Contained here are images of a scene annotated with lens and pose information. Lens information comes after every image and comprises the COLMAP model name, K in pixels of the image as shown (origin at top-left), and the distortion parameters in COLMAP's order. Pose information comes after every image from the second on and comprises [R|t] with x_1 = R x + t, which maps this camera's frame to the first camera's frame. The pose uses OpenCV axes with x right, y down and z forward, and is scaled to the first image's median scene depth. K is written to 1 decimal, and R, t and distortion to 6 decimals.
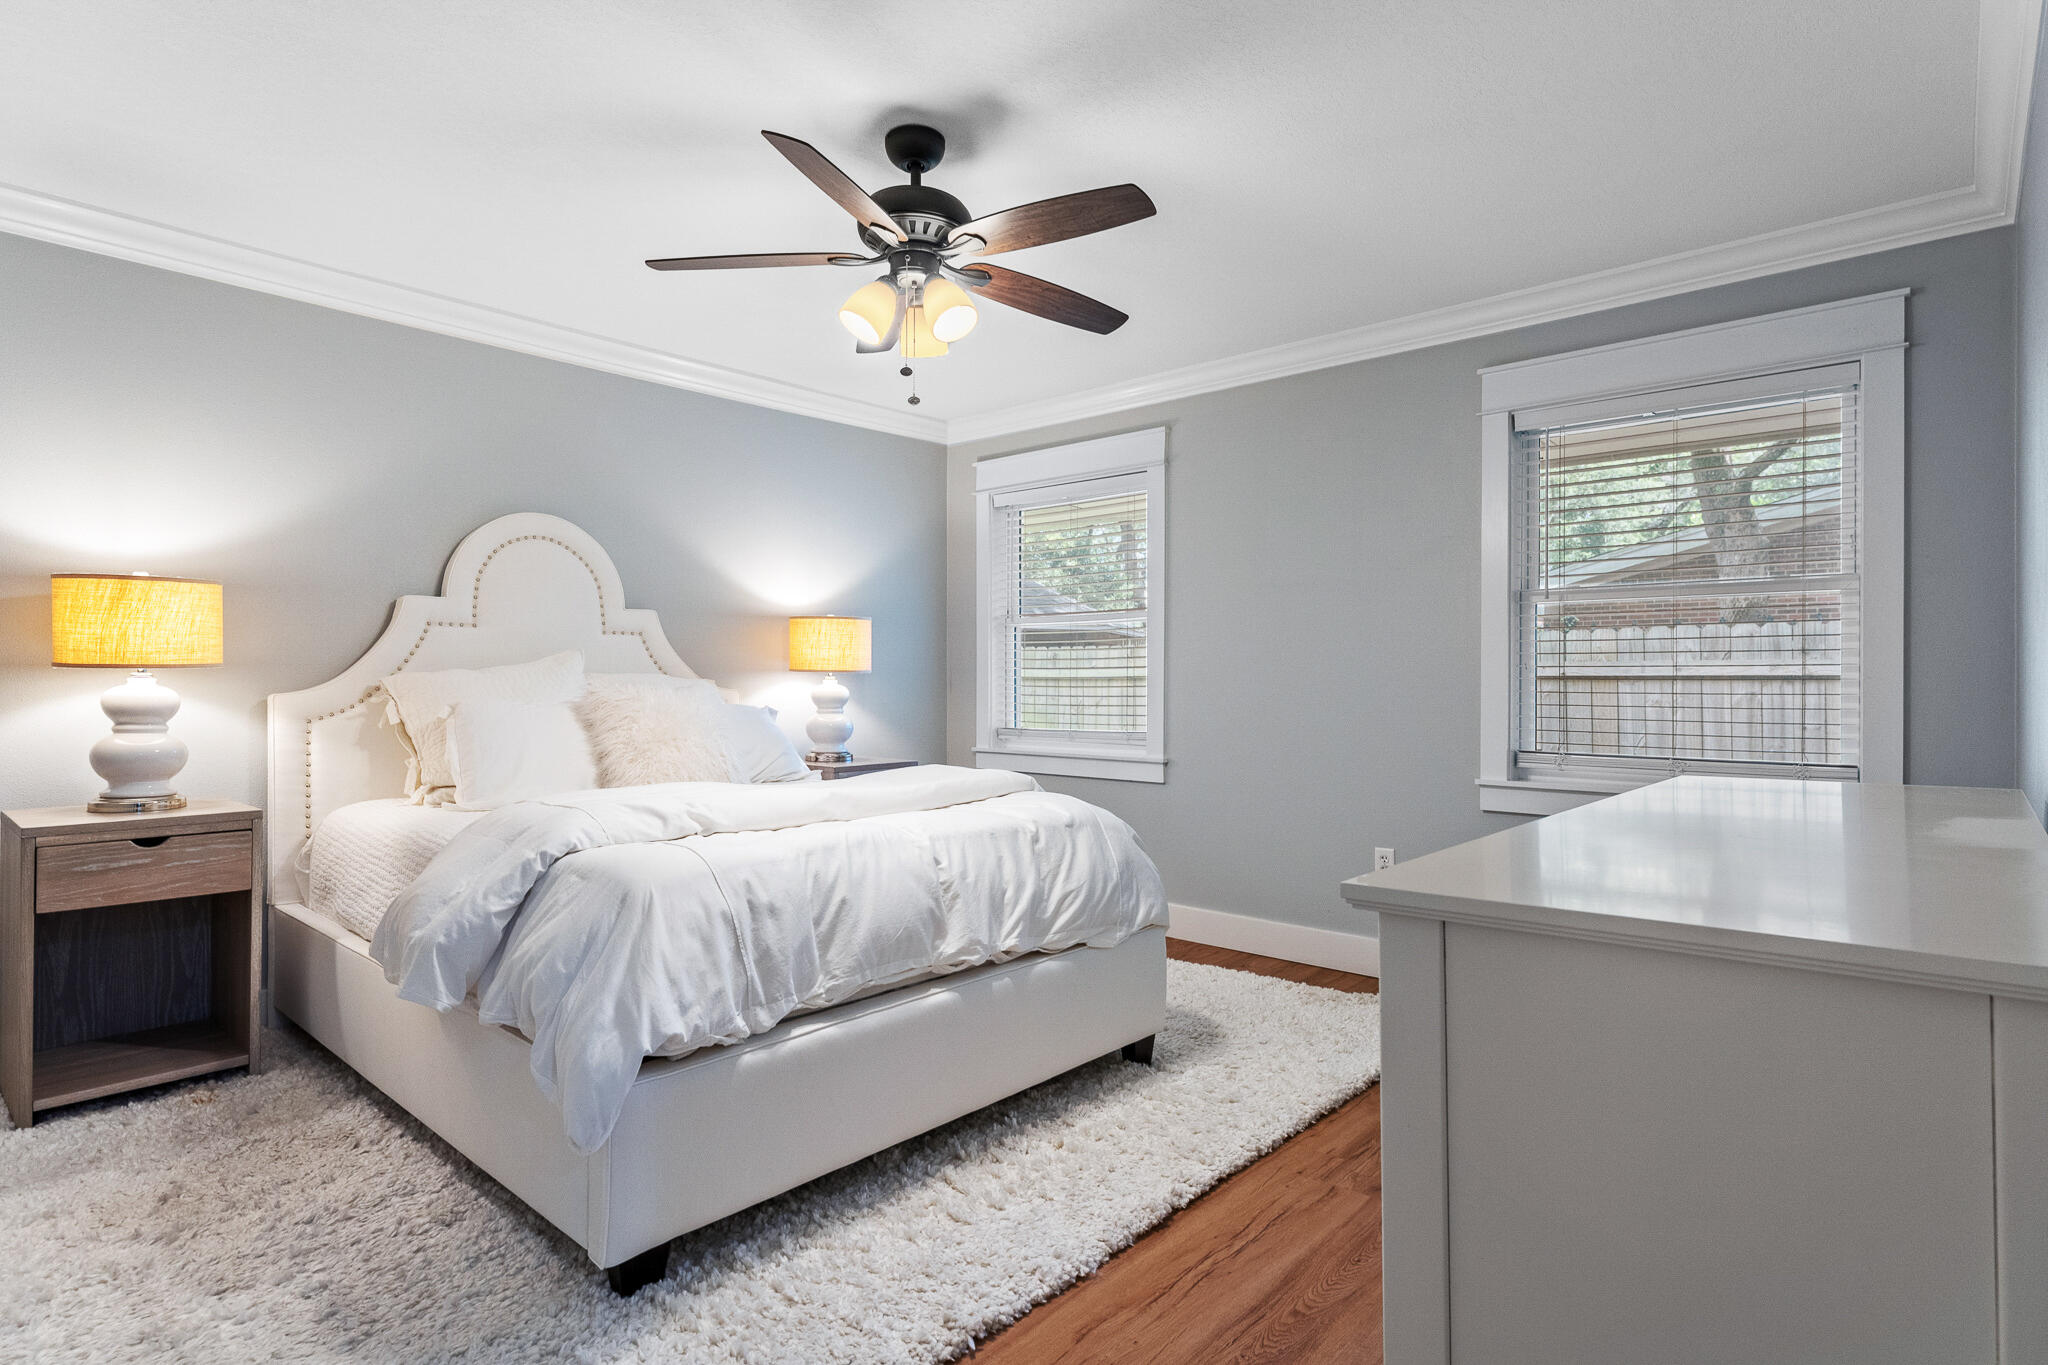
lens RADIAL K [[1067.2, 0, 1018.8], [0, 1067.2, 681.1], [0, 0, 1]] dist [-0.001877, -0.005857]
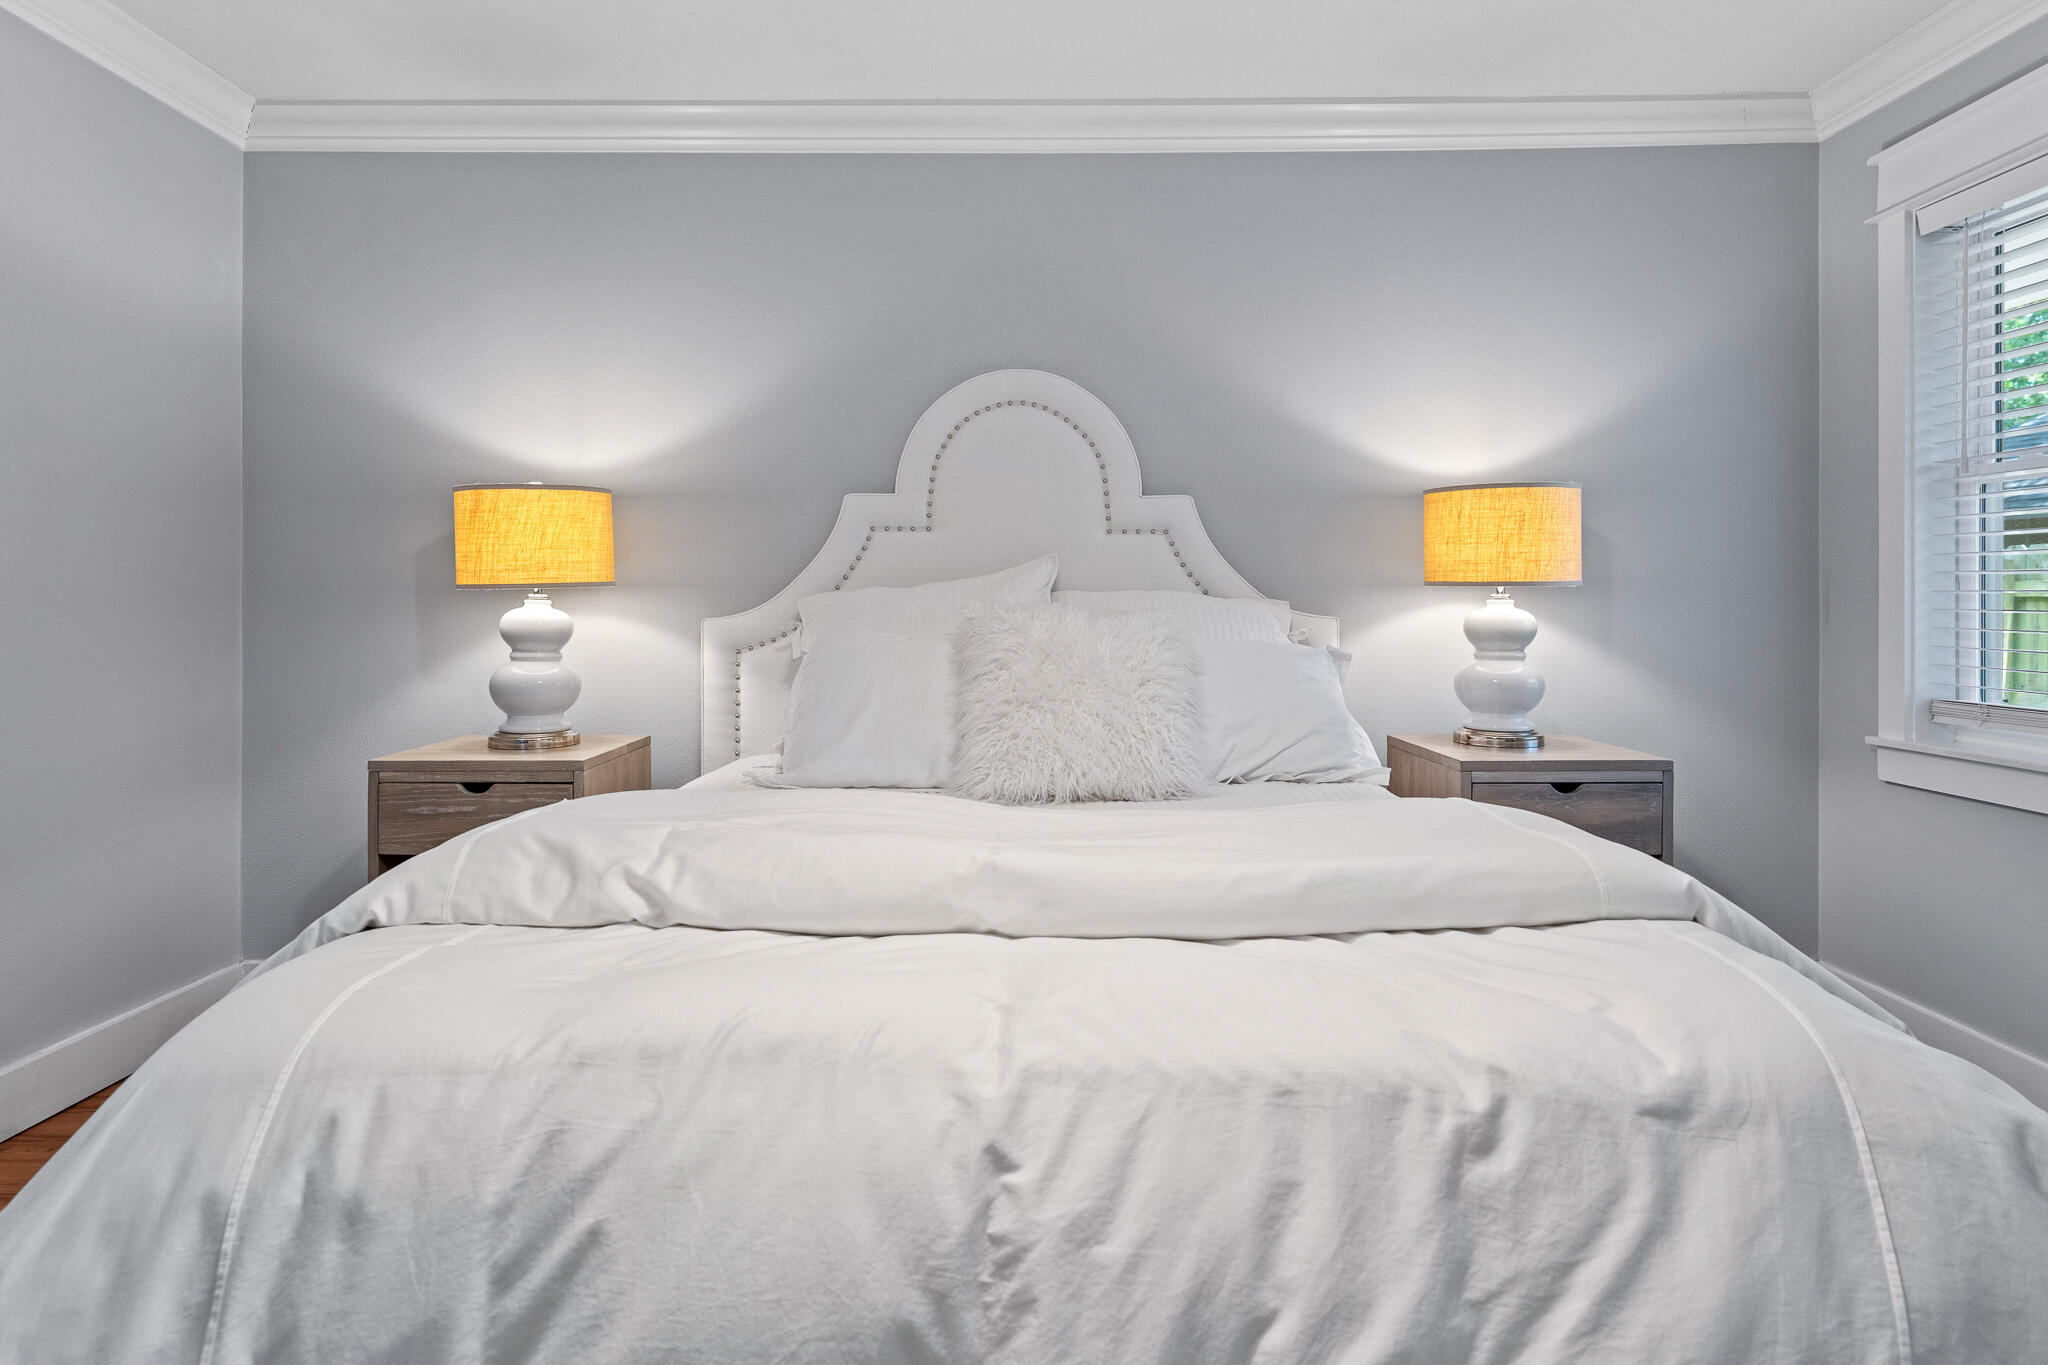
lens RADIAL K [[1067.2, 0, 1103.5], [0, 1067.2, 616.8], [0, 0, 1]] dist [-0.001877, -0.005857]
pose [[0.661979, 0.004811, -0.749507, 0.138680], [0.001956, 0.999965, 0.008147, 0.003873], [0.749519, -0.006859, 0.661947, 0.624777]]
